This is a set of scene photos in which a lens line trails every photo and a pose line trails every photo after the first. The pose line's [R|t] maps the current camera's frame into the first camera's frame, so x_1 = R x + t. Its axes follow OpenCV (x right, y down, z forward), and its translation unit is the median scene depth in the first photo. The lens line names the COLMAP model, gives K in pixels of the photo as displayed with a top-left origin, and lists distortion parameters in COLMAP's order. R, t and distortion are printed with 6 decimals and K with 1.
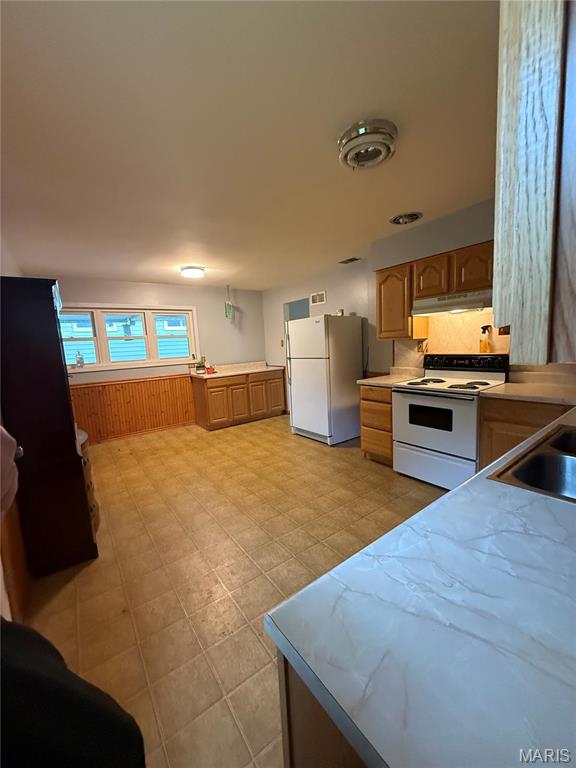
lens RADIAL K [[303.8, 0, 288.8], [0, 303.8, 385.2], [0, 0, 1]] dist [0.000383, 0.000278]
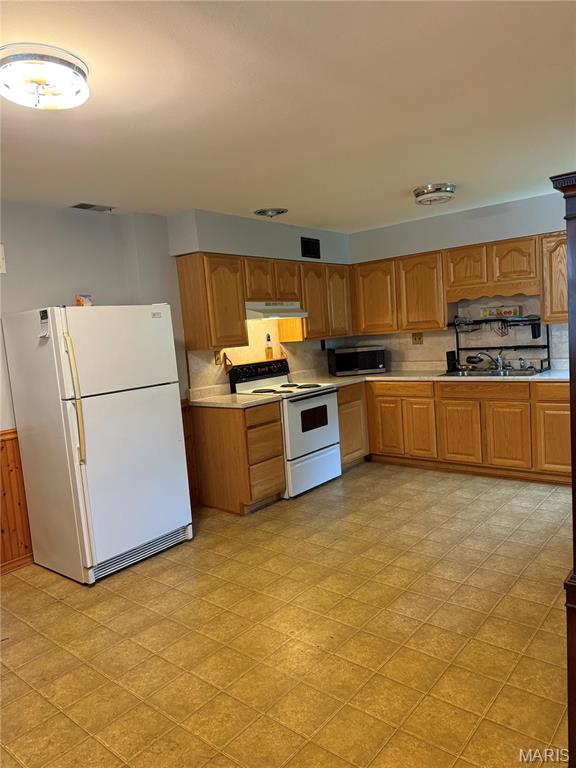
lens RADIAL K [[535.2, 0, 287.8], [0, 535.2, 380.9], [0, 0, 1]] dist [-0.001228, -0.009686]
pose [[-0.236110, -0.027378, 0.971341, -1.085163], [0.213630, 0.973685, 0.079372, -0.155106], [-0.947953, 0.226248, -0.224048, 1.273715]]
